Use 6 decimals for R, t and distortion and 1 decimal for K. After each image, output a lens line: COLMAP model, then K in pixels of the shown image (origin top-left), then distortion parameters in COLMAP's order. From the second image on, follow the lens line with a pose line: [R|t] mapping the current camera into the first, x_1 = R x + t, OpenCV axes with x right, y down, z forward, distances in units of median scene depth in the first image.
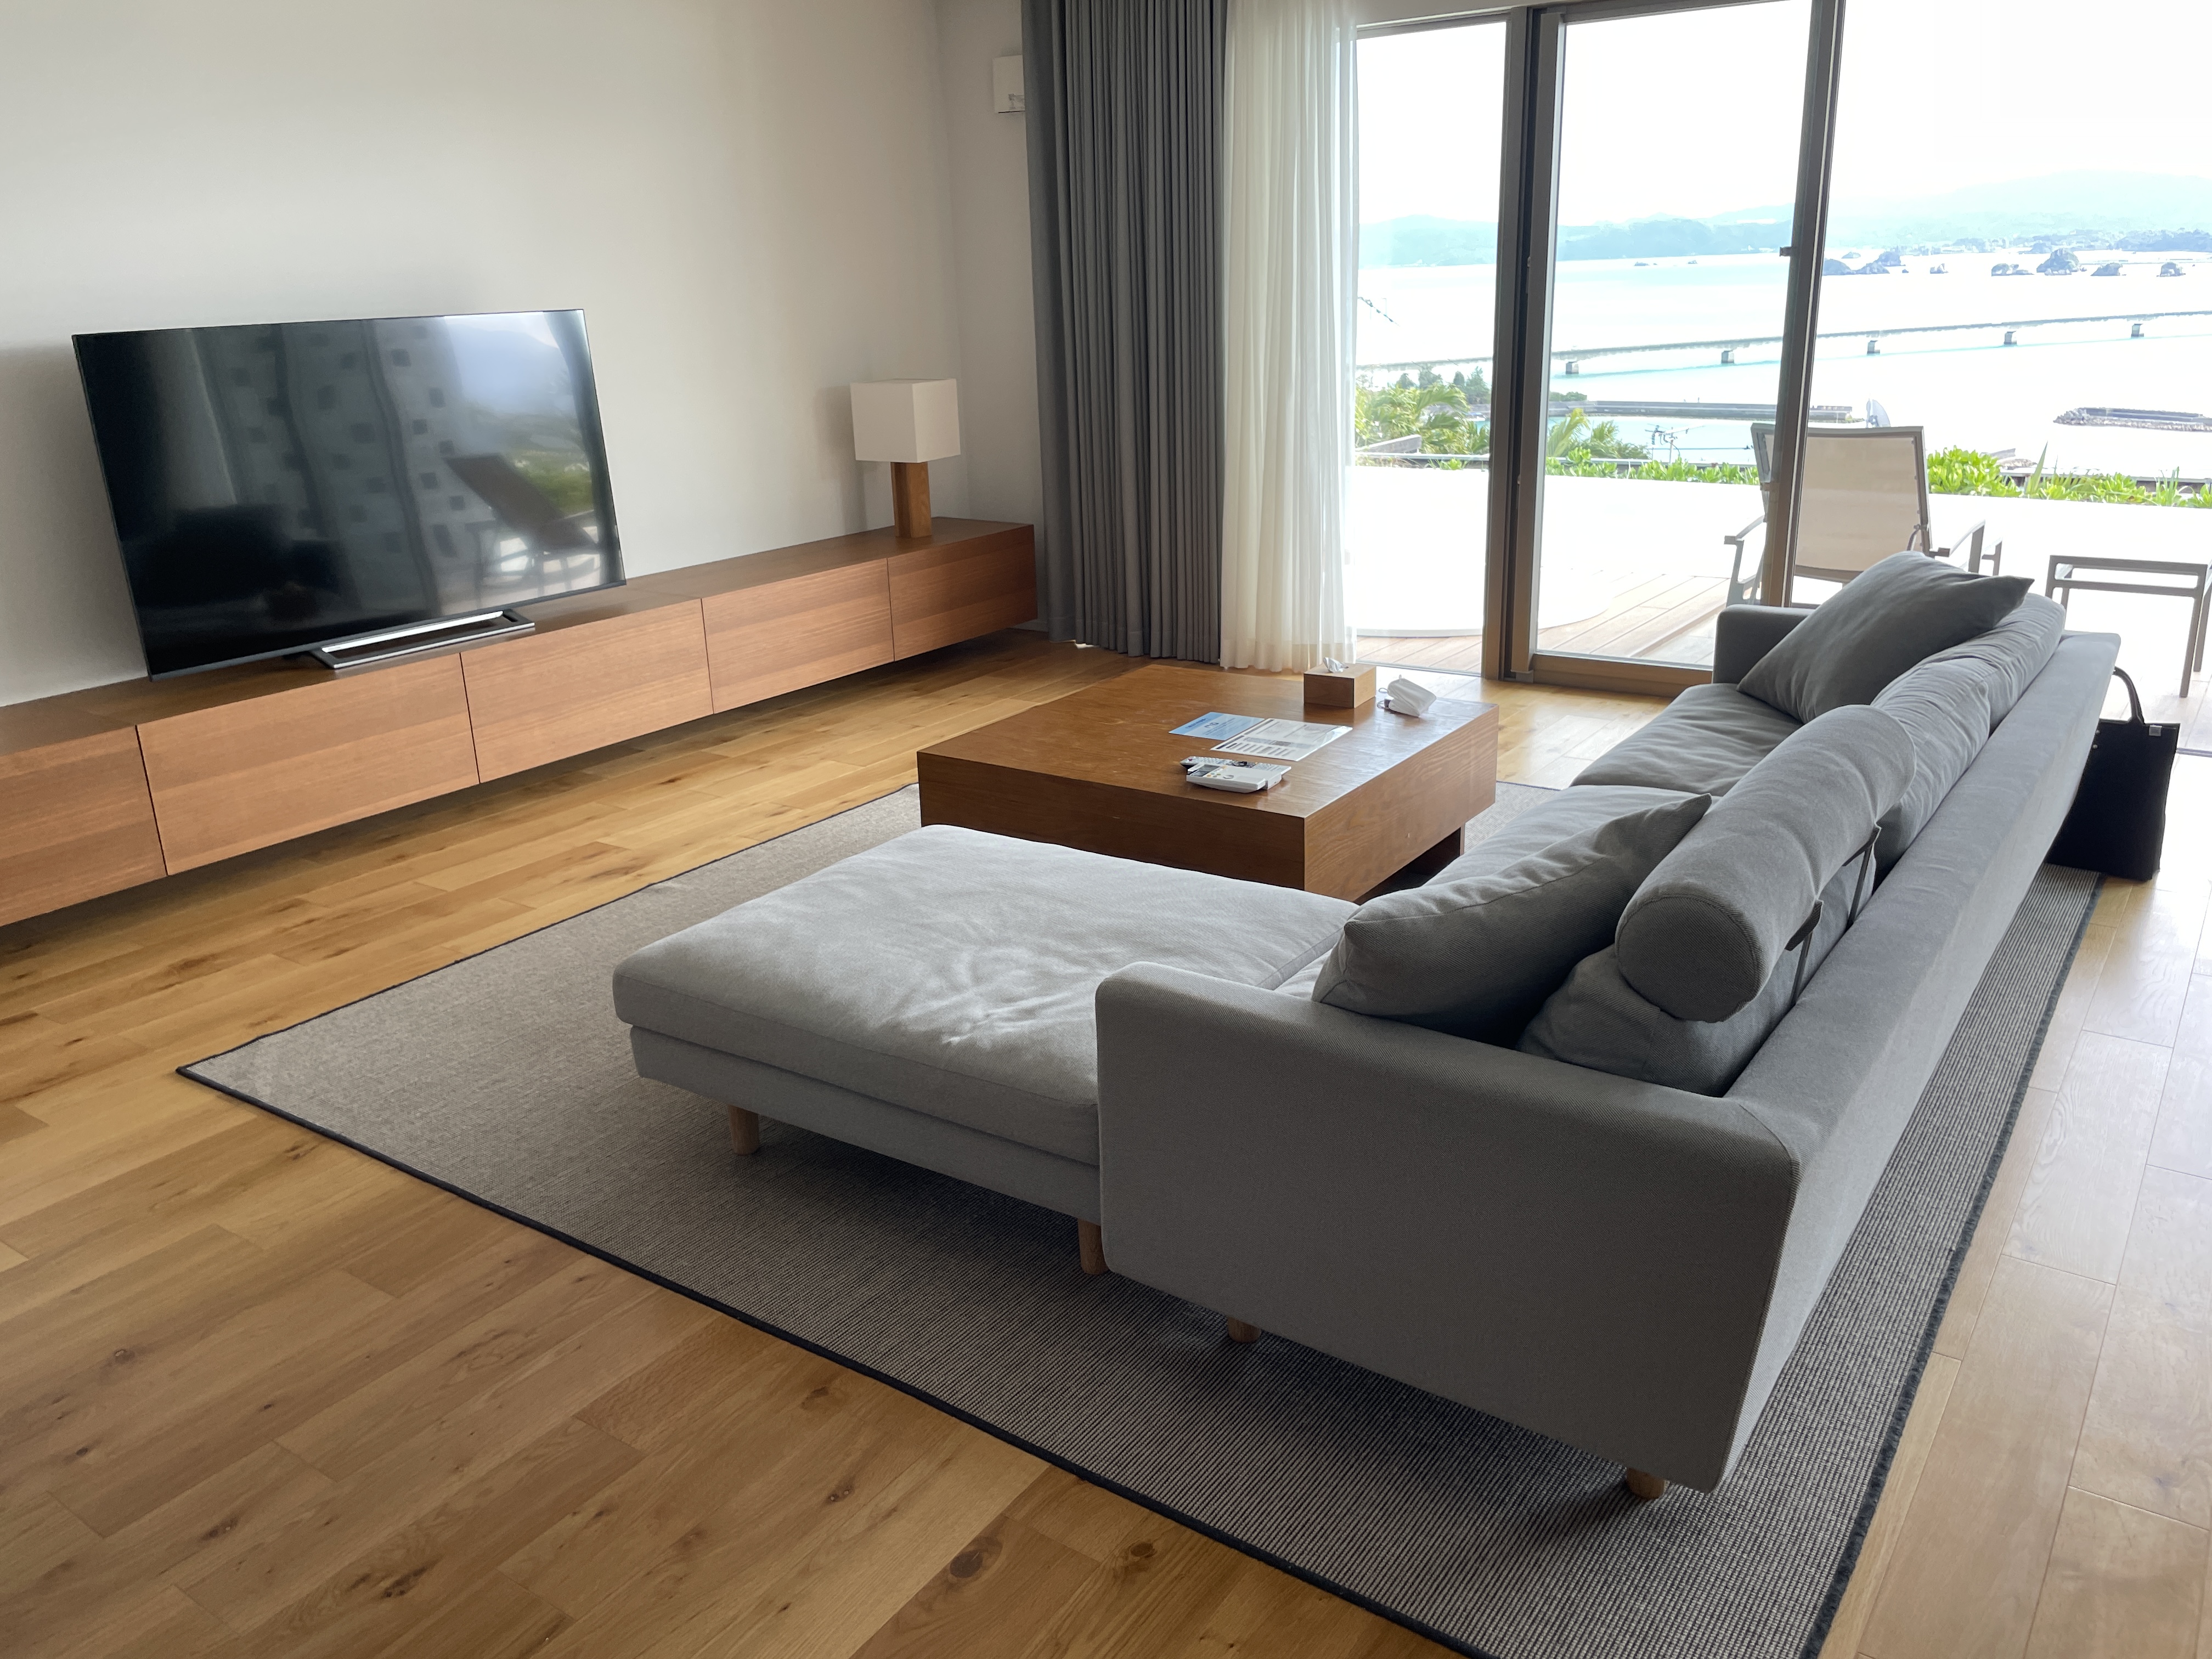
lens RADIAL K [[1718.8, 0, 1088.1], [0, 1718.8, 812.2], [0, 0, 1]] dist [0.095794, -0.141202]
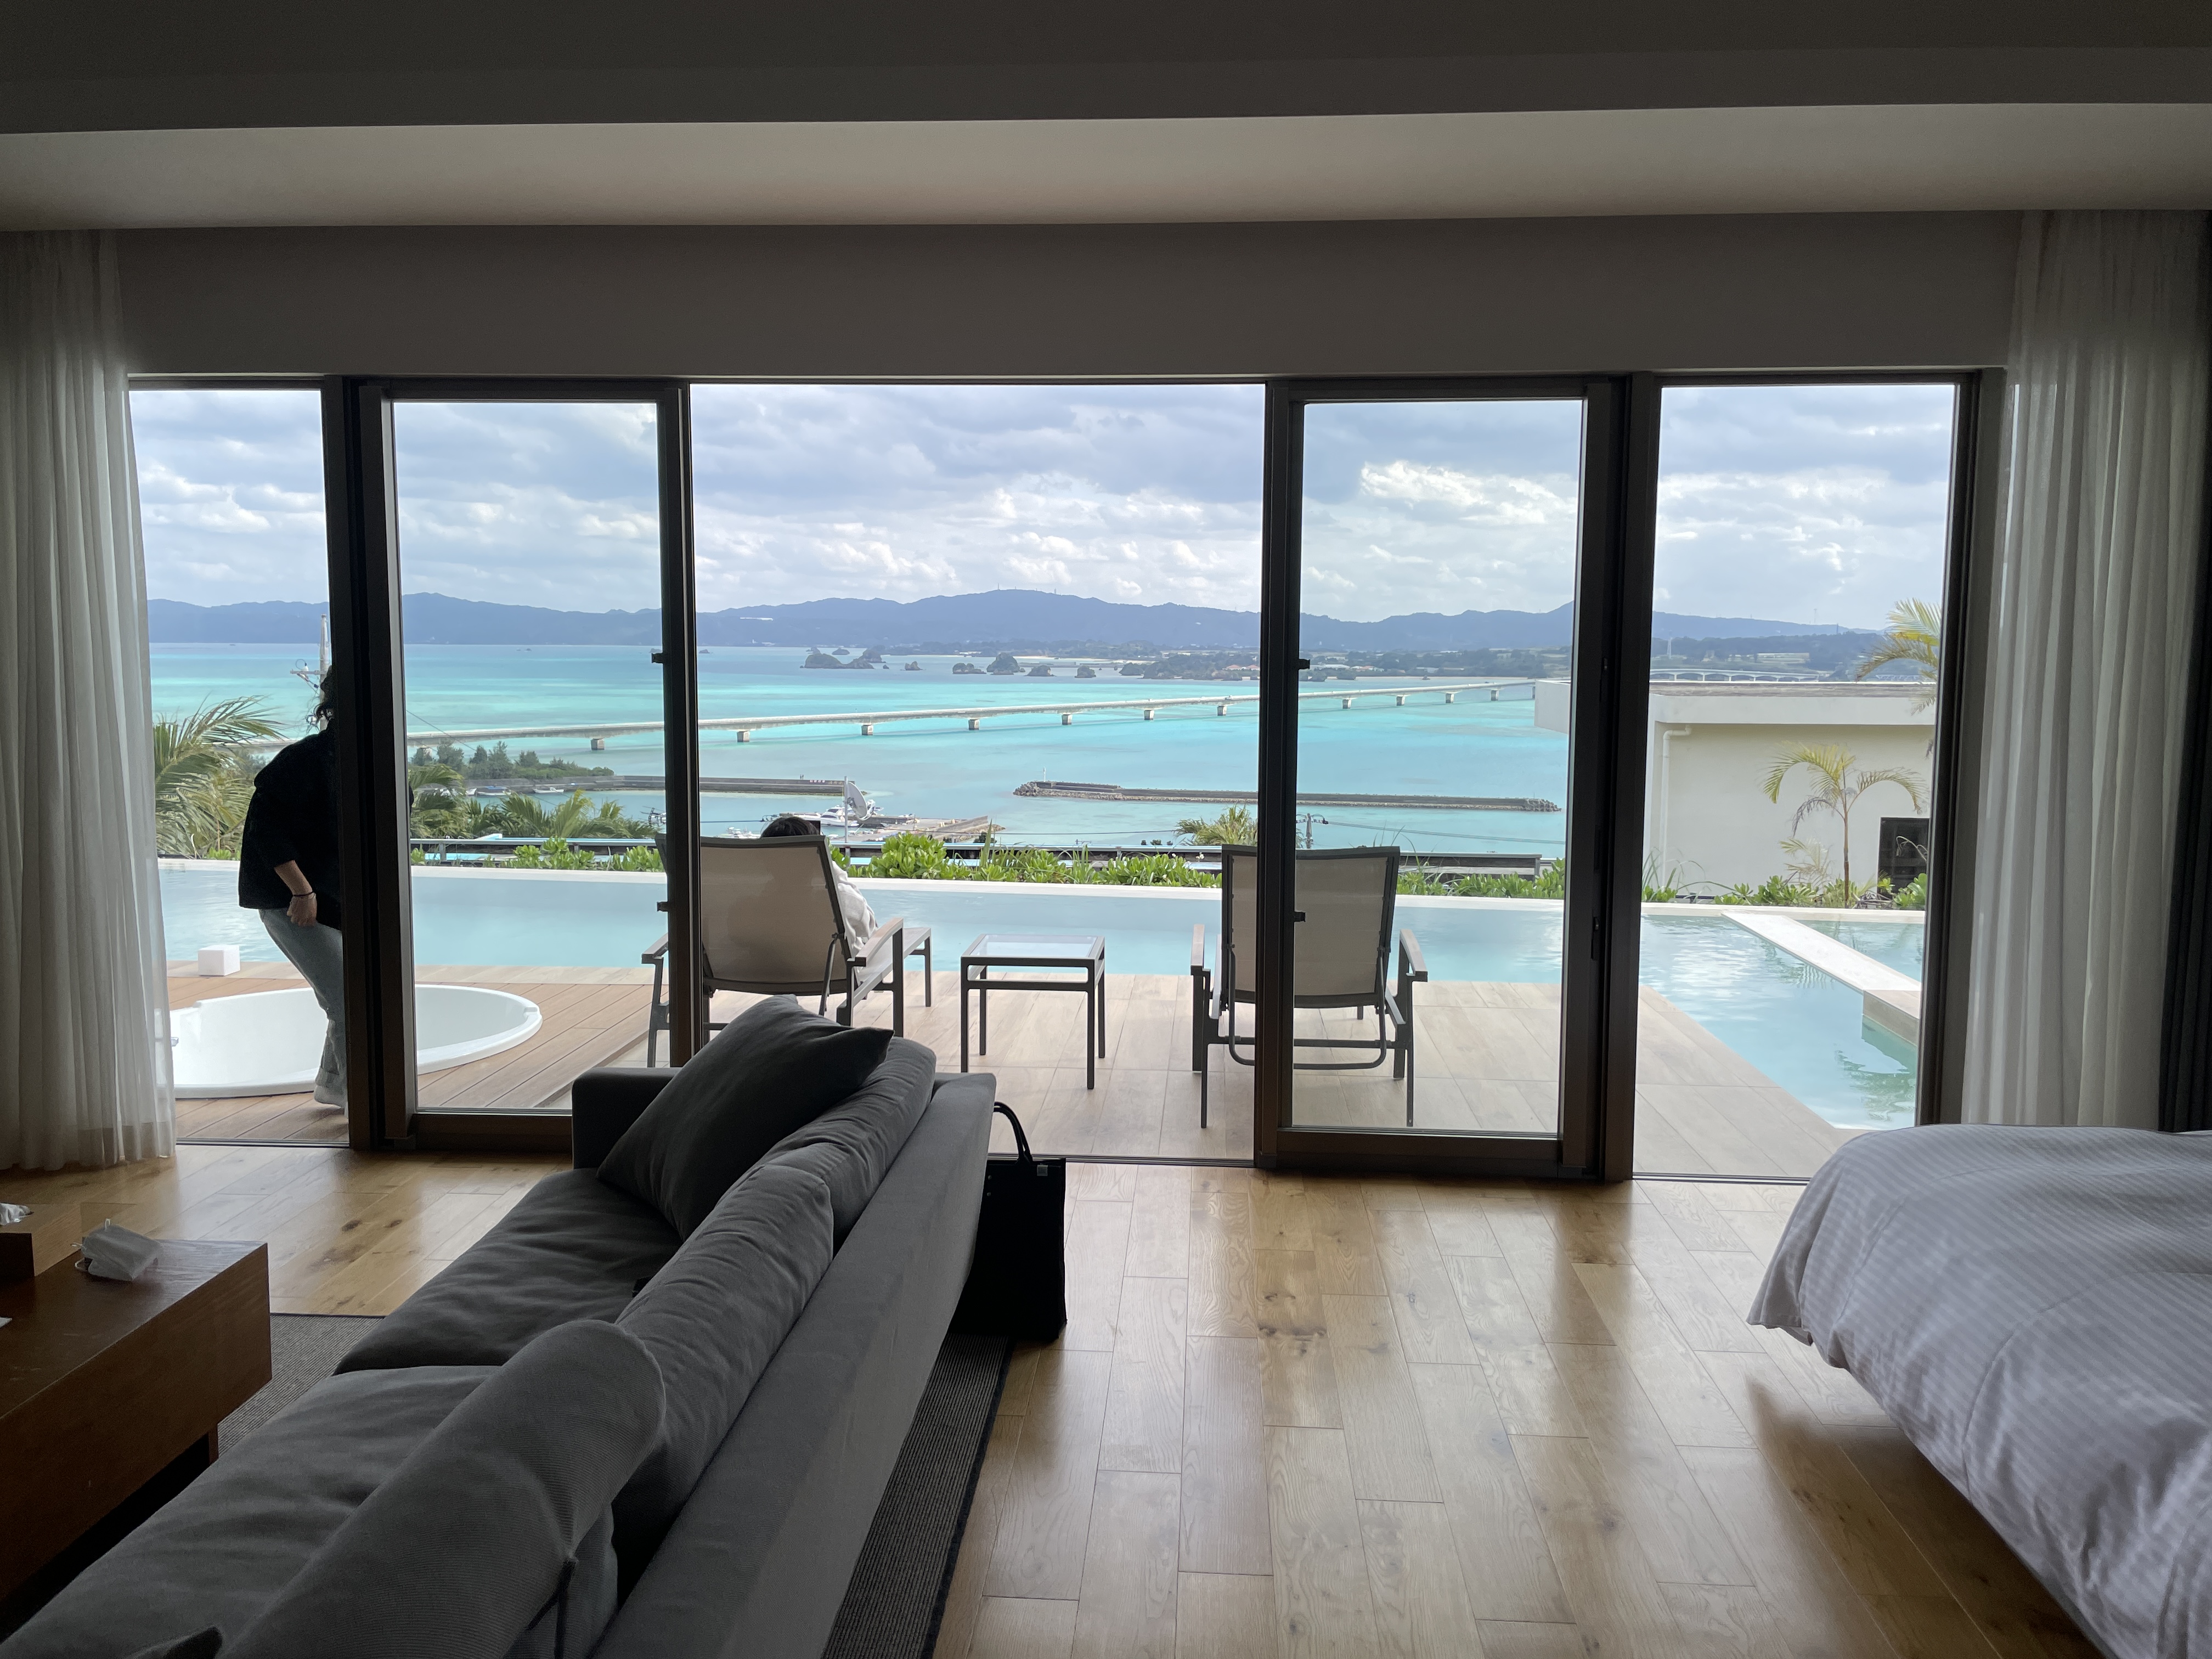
lens RADIAL K [[1705.1, 0, 1132.8], [0, 1705.1, 791.6], [0, 0, 1]] dist [0.111685, -0.157195]
pose [[0.845192, -0.008647, 0.534392, 0.154041], [0.126569, 0.974666, -0.184410, -0.064706], [-0.519259, 0.223499, 0.824875, 0.164008]]
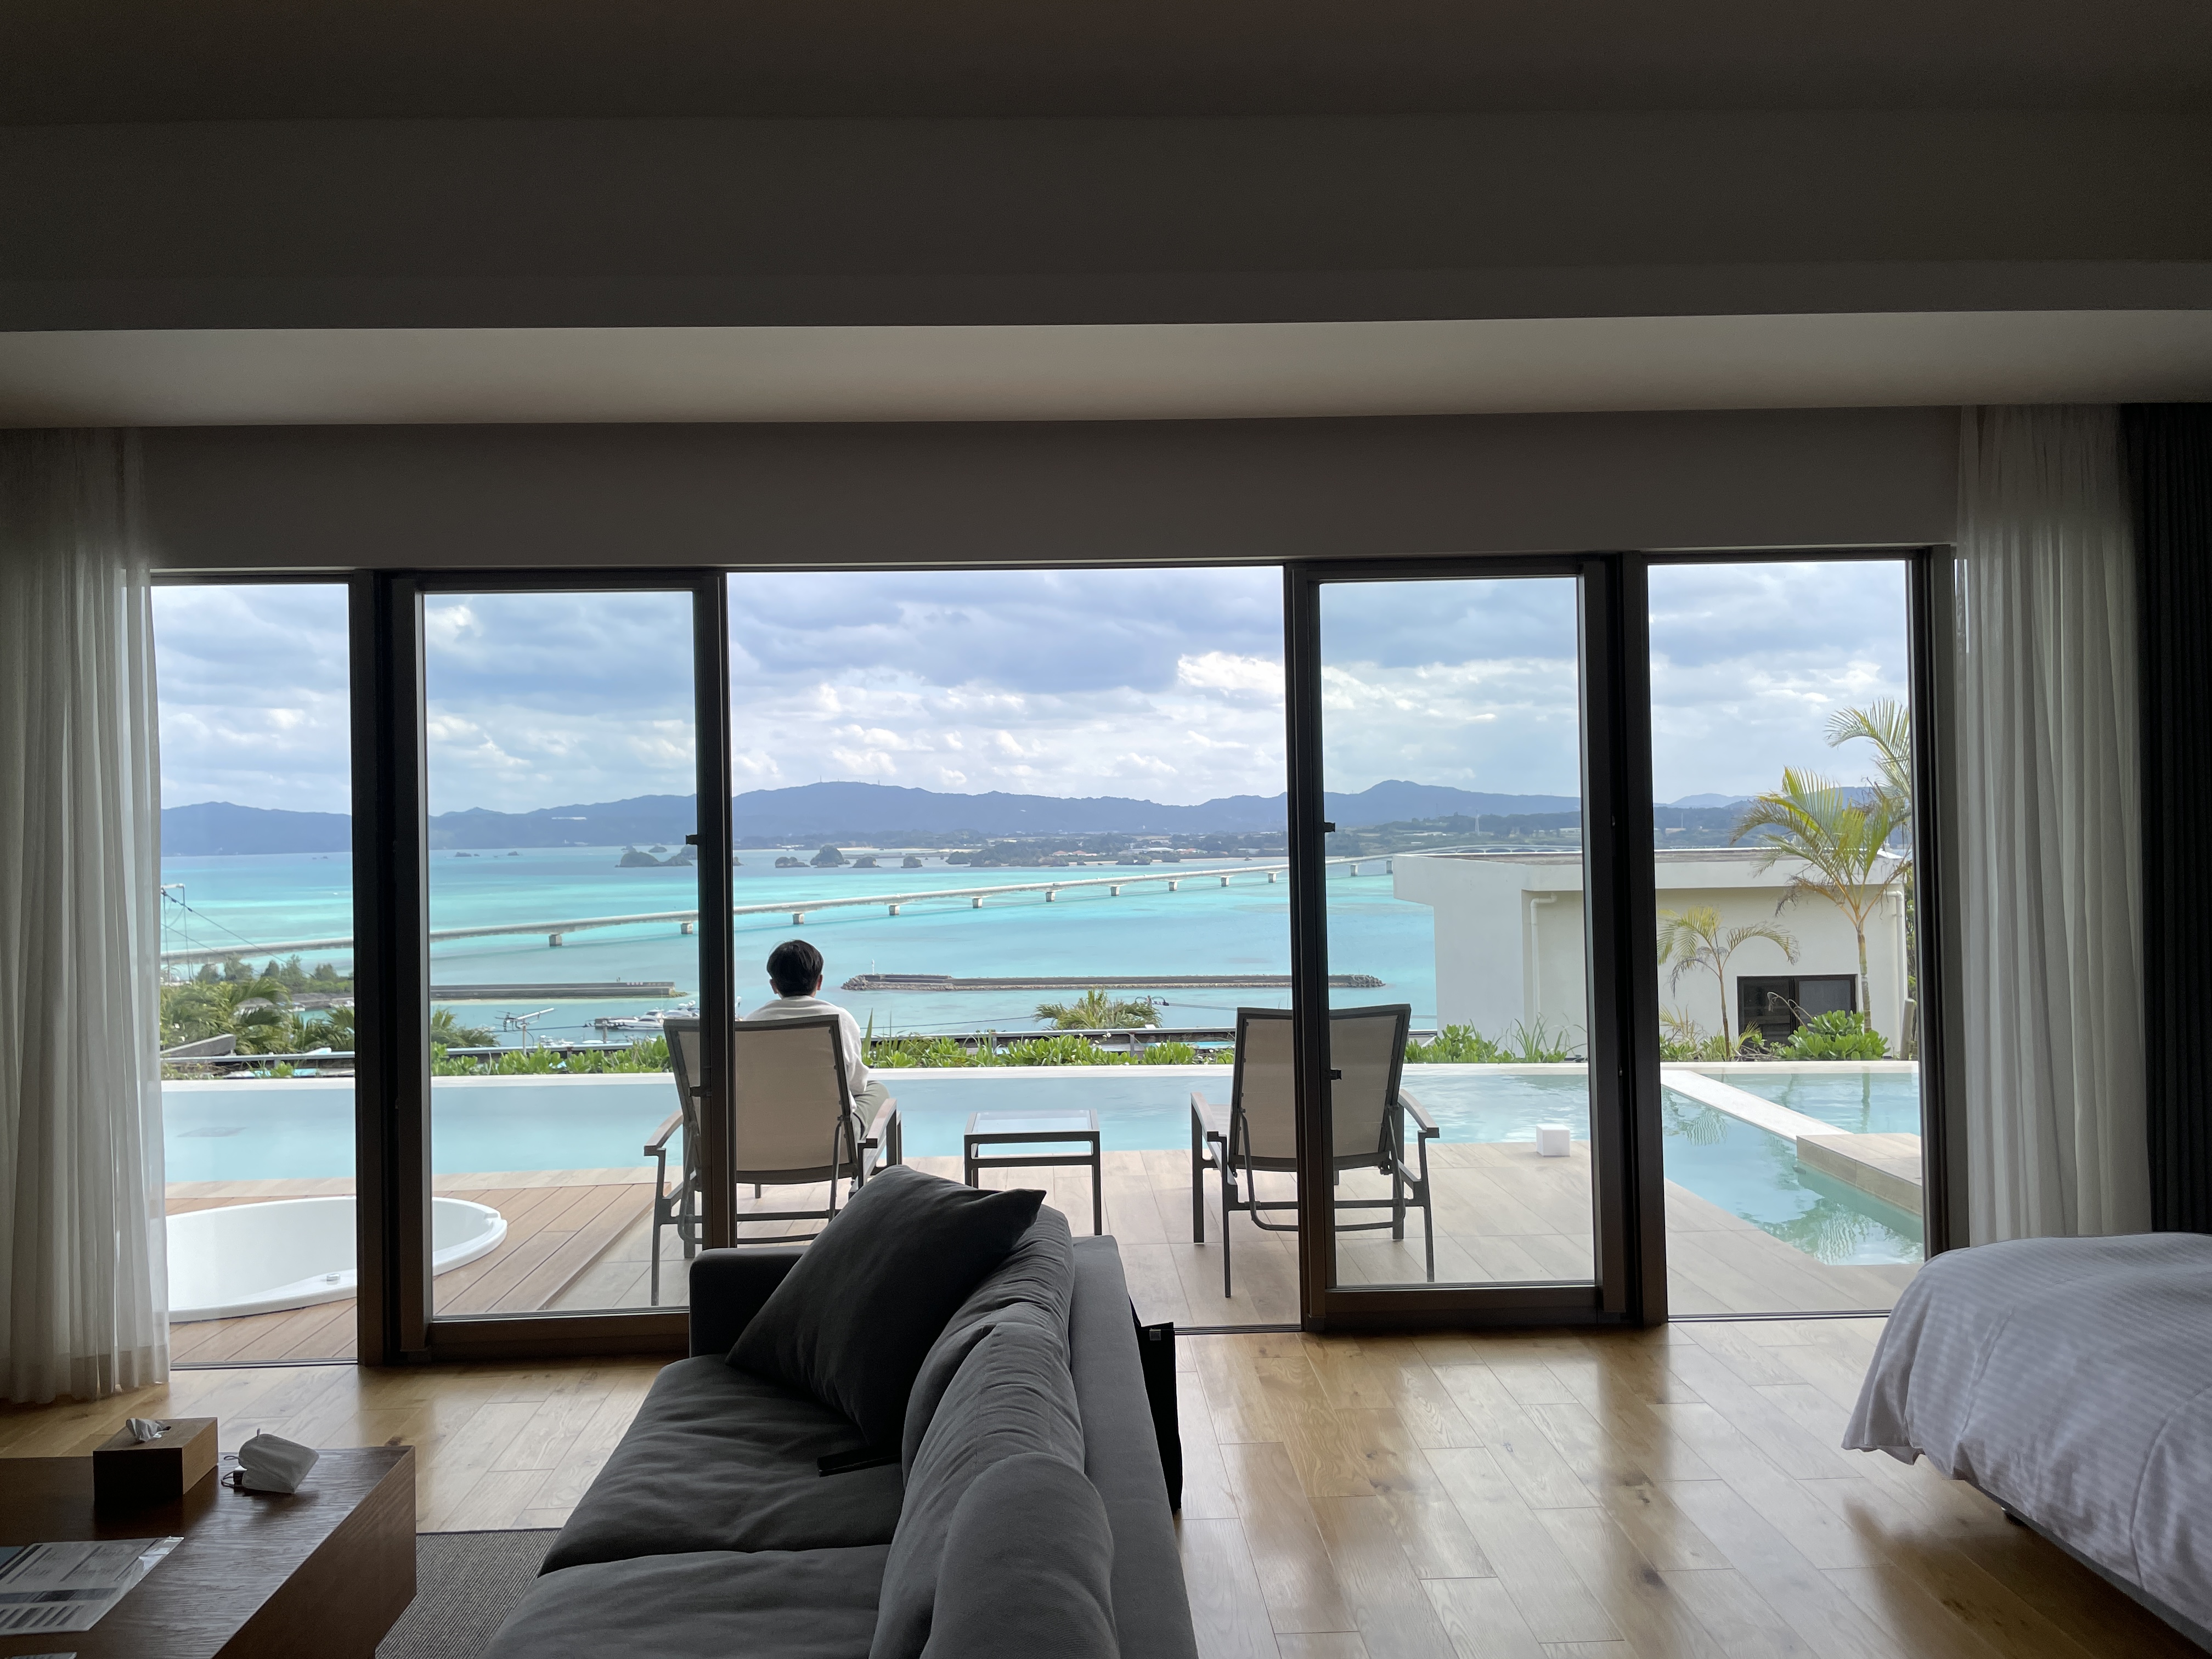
lens RADIAL K [[1703.7, 0, 1129.6], [0, 1703.7, 789.4], [0, 0, 1]] dist [0.098192, -0.134892]
pose [[0.787963, 0.030830, 0.614950, 0.026565], [0.178028, 0.944679, -0.275476, -0.067016], [-0.589424, 0.326543, 0.738884, 0.222710]]
